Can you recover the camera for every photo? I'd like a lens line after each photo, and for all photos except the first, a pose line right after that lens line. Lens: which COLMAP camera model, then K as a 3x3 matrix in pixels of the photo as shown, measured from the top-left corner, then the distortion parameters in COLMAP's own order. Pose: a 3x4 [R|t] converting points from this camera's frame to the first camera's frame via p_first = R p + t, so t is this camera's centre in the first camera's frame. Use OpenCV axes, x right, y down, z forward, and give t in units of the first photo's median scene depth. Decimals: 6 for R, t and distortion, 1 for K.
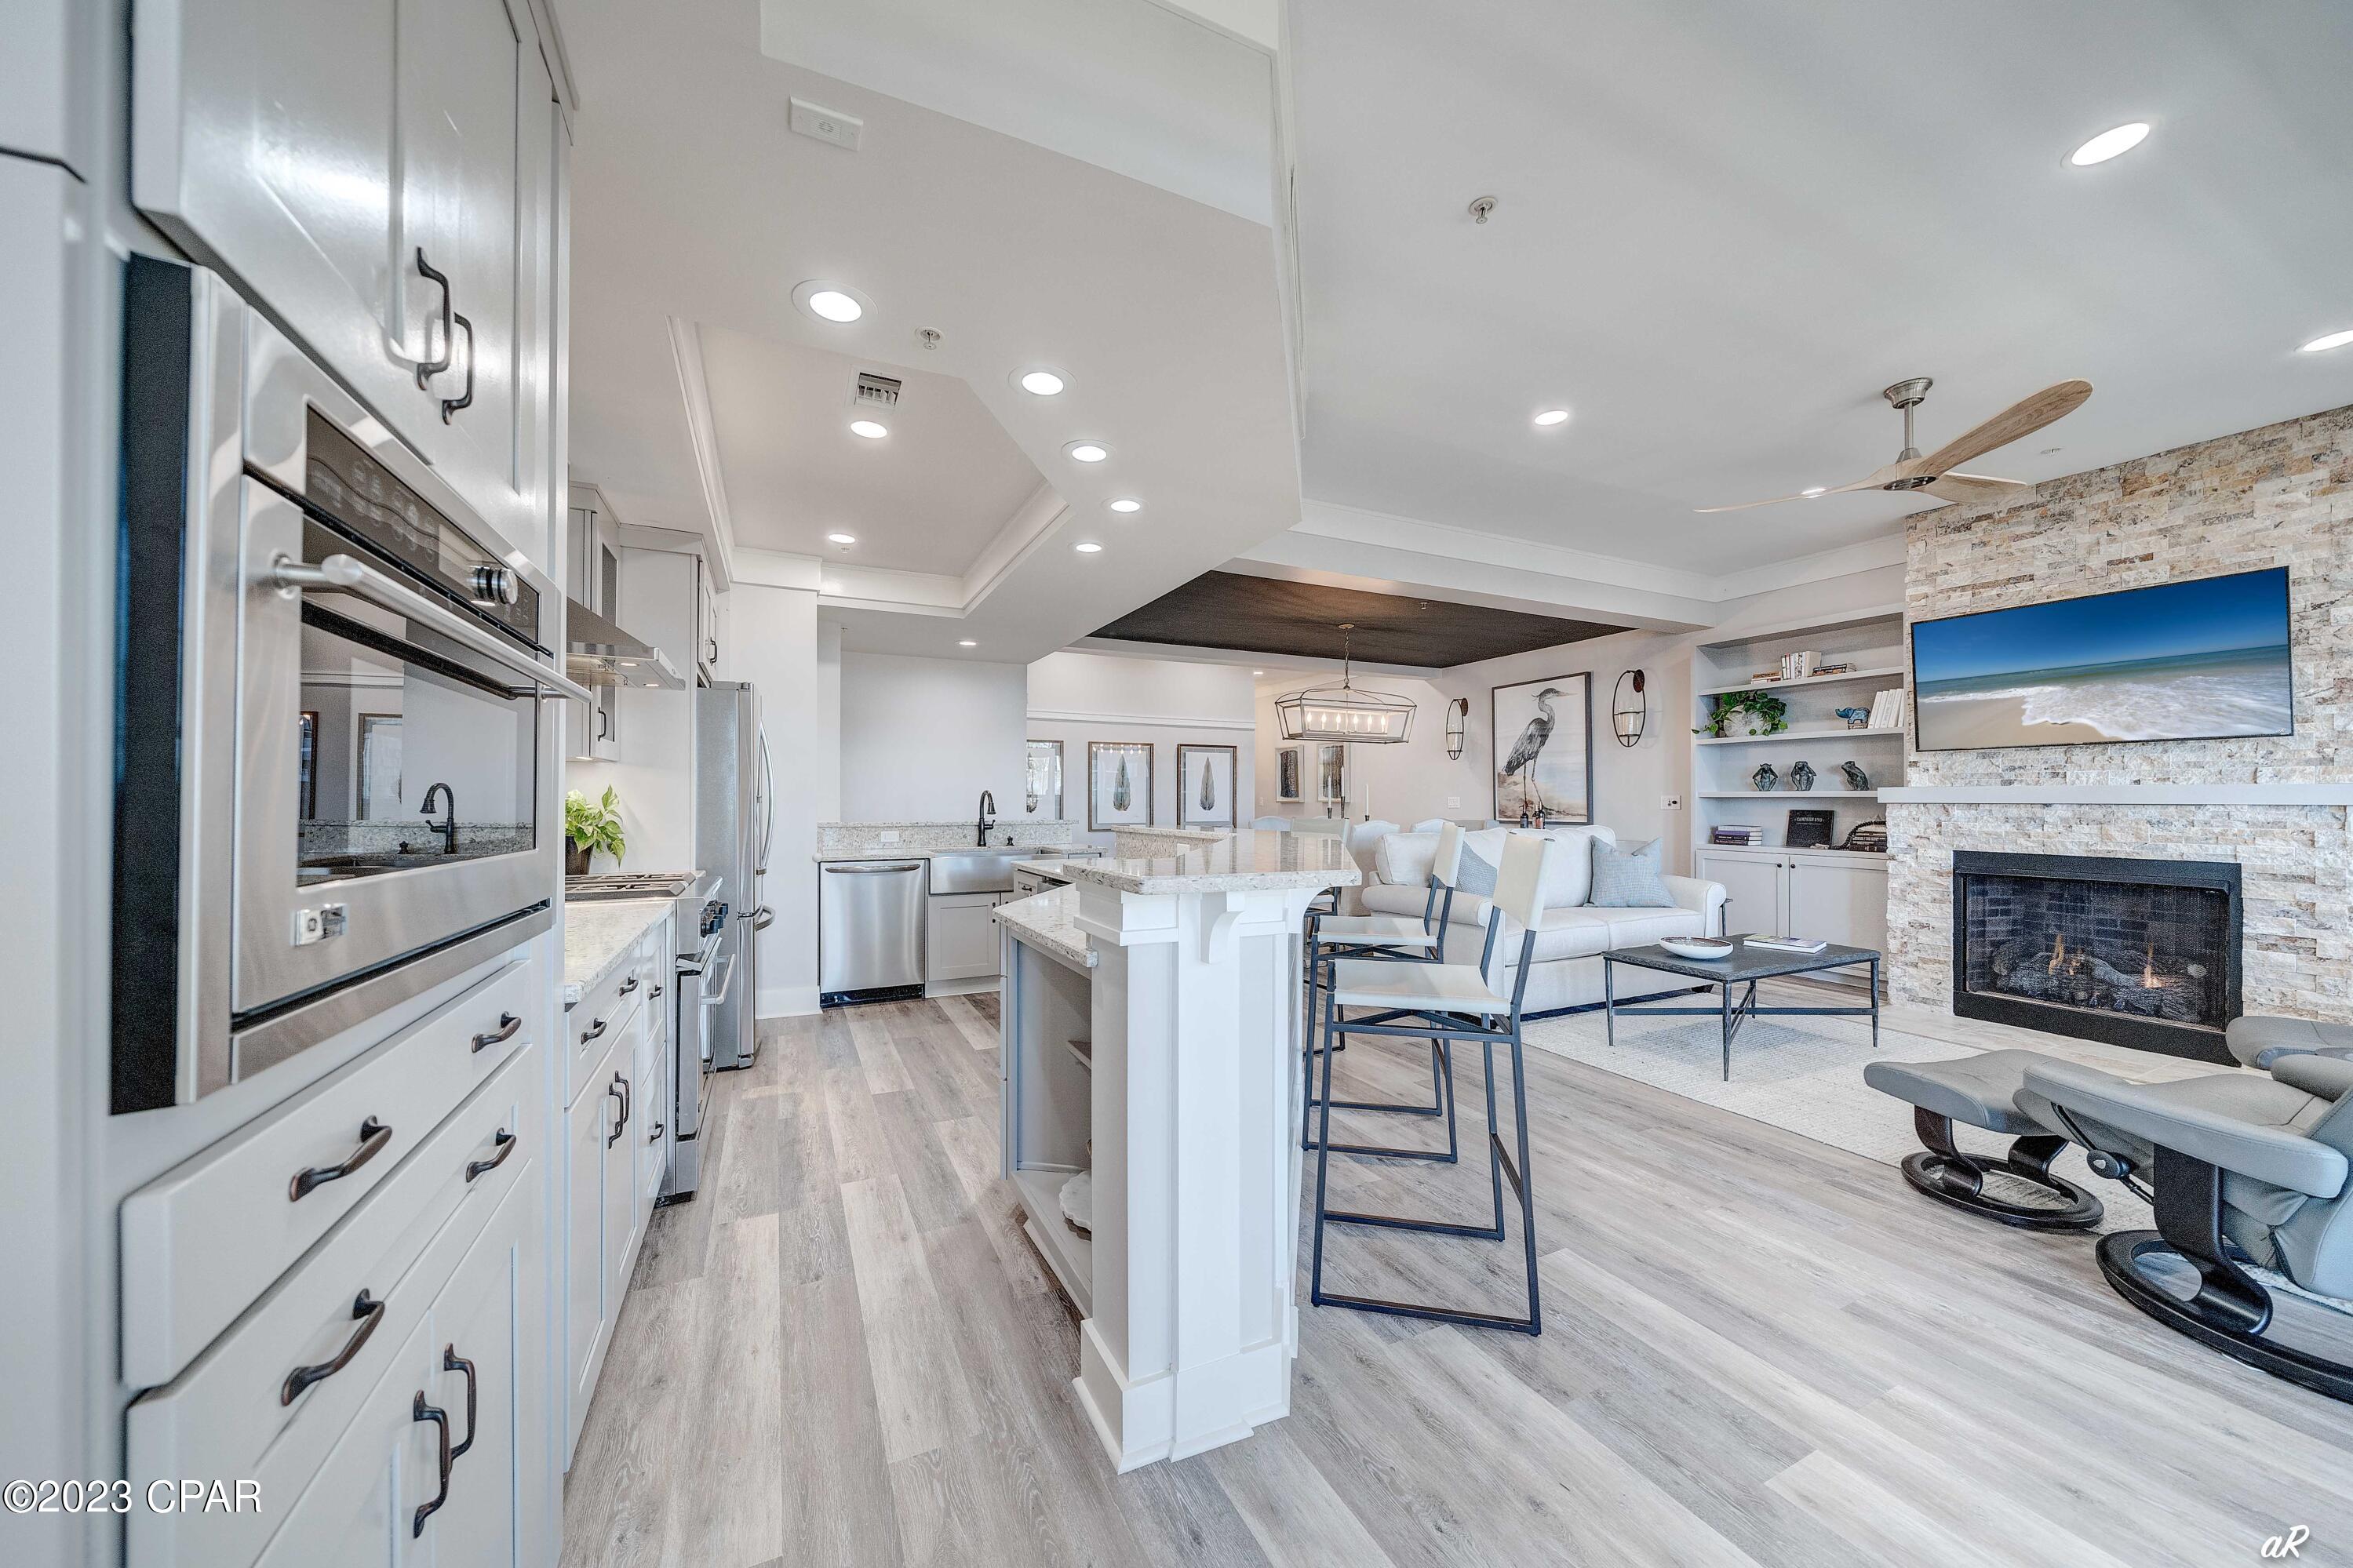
lens RADIAL K [[804.7, 0, 1148.3], [0, 804.7, 798.2], [0, 0, 1]] dist [-0.012463, 0.000072]
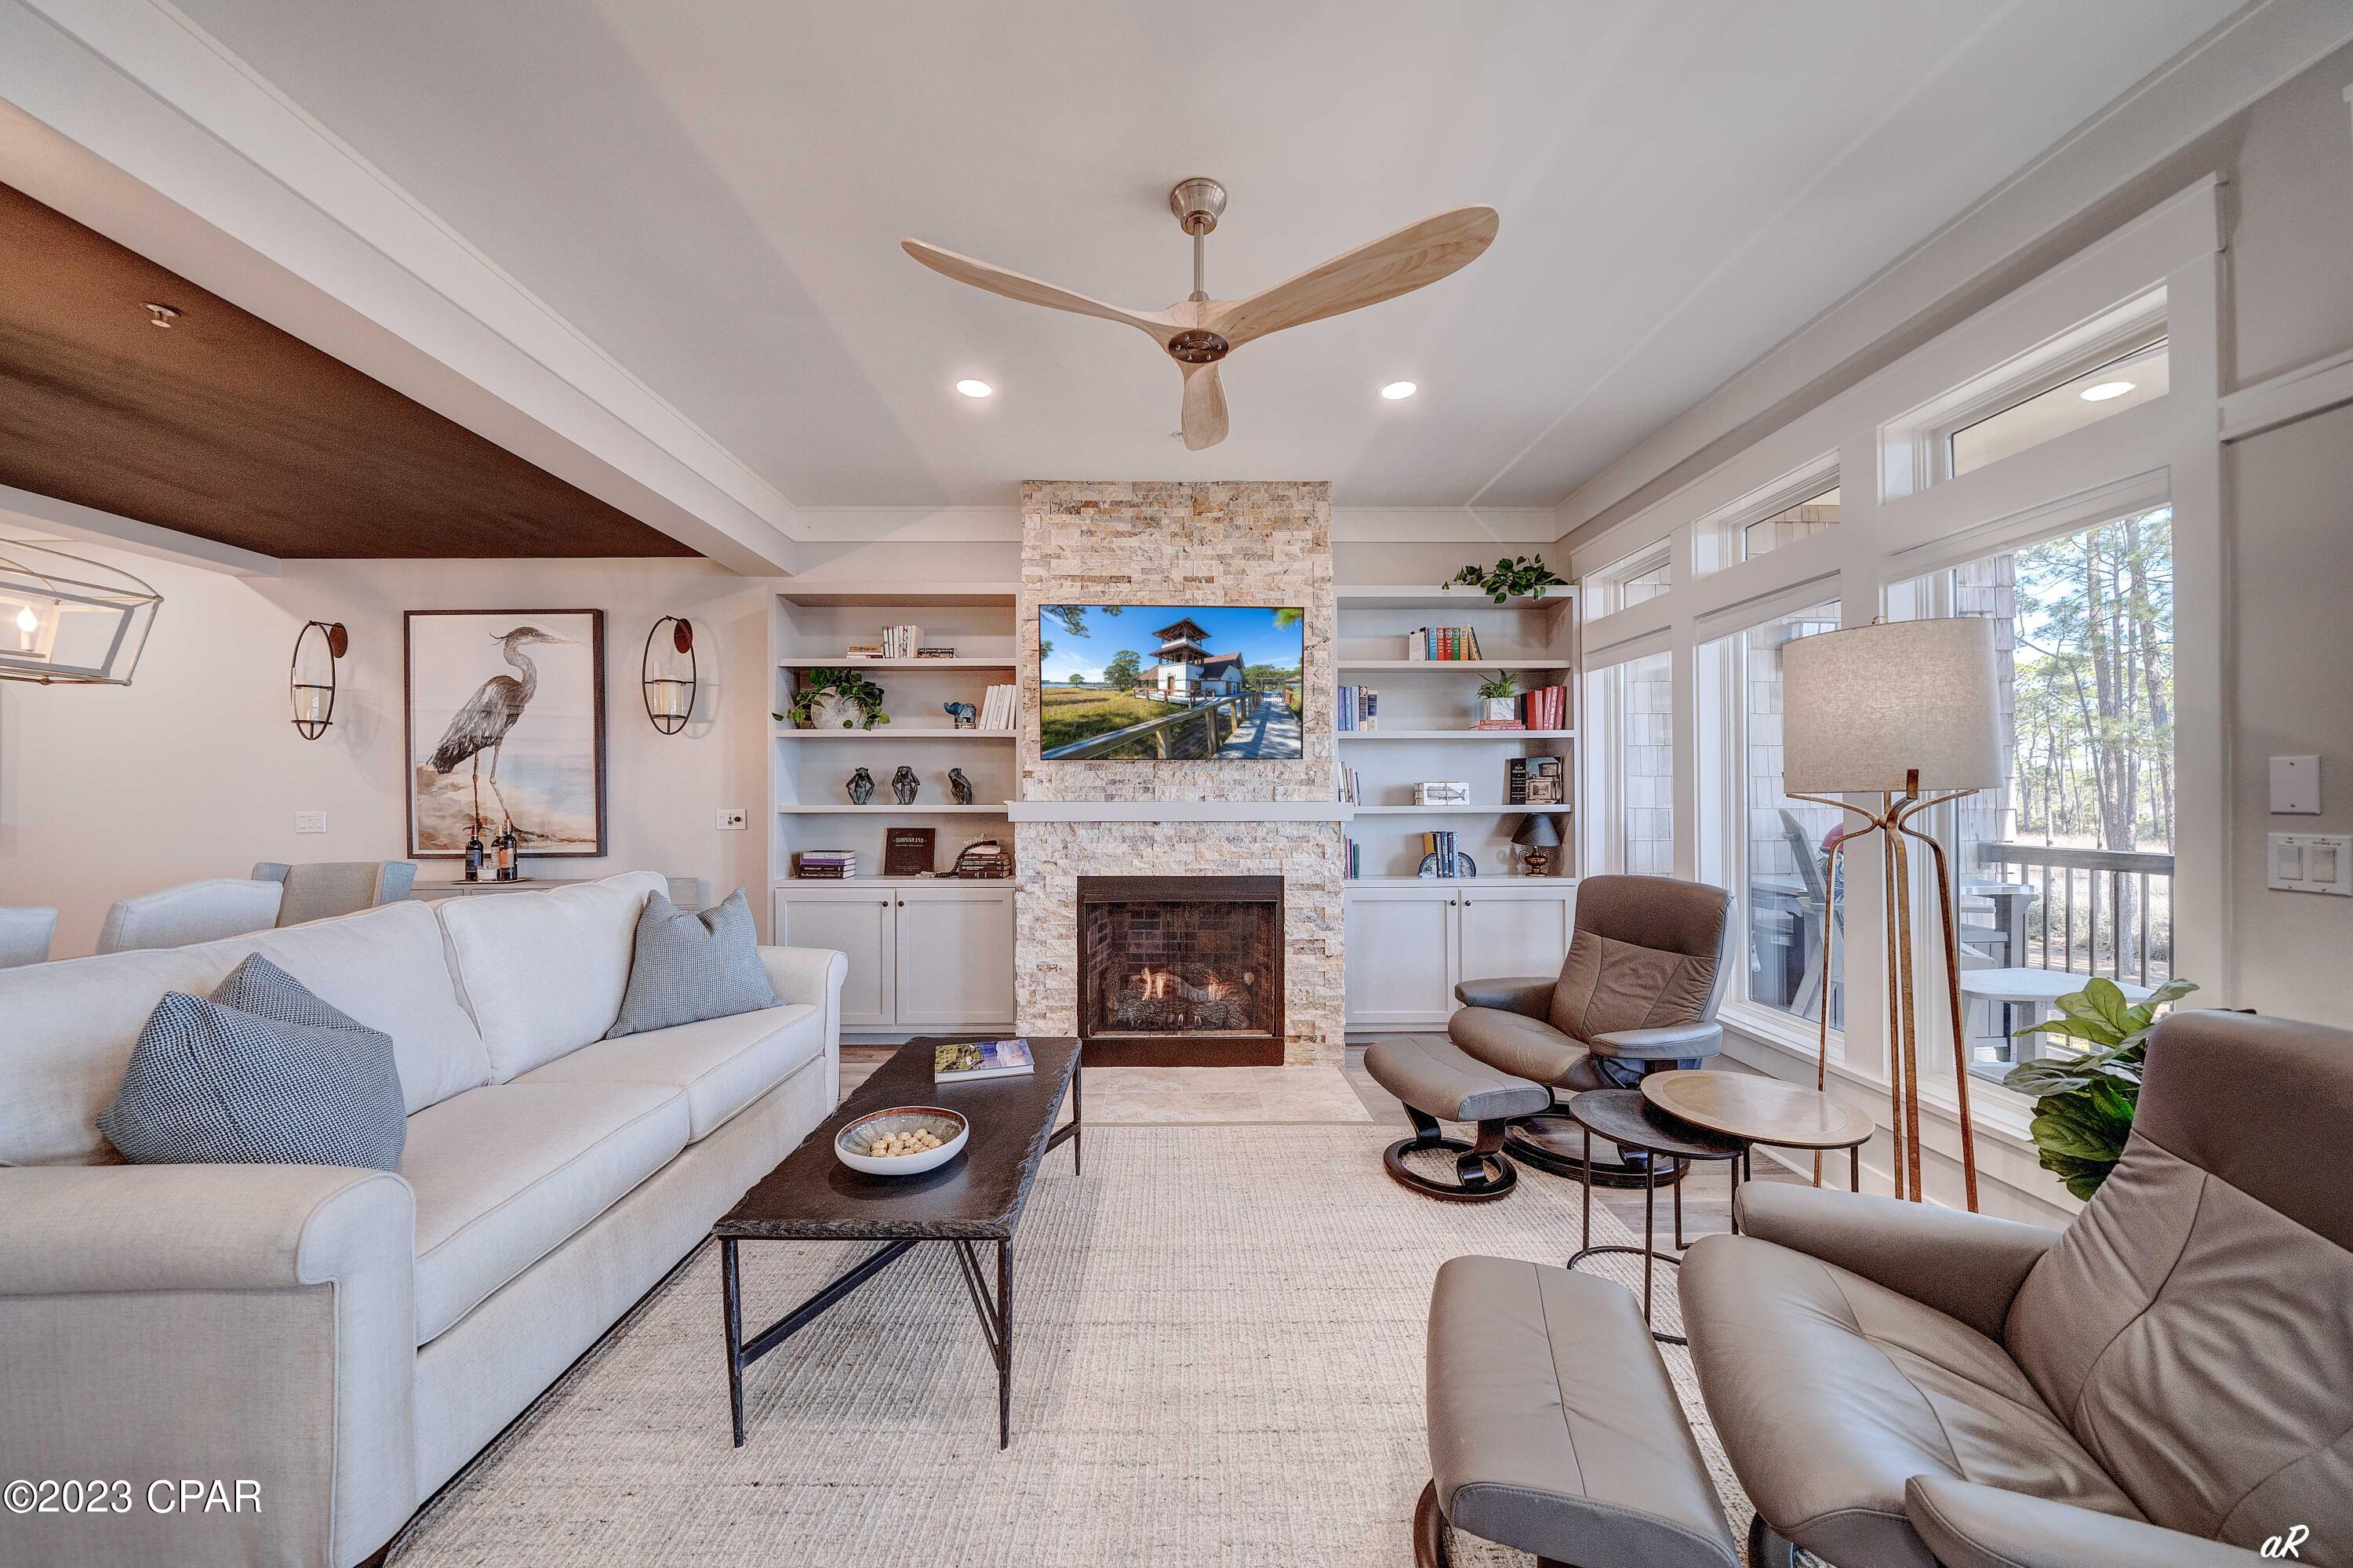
lens RADIAL K [[800.7, 0, 1169.8], [0, 800.7, 793.5], [0, 0, 1]] dist [-0.005020, -0.000231]
pose [[0.401390, 0.004022, 0.915898, 0.239508], [0.000938, 0.999988, -0.004803, -0.017910], [-0.915907, 0.002787, 0.401382, 0.518269]]
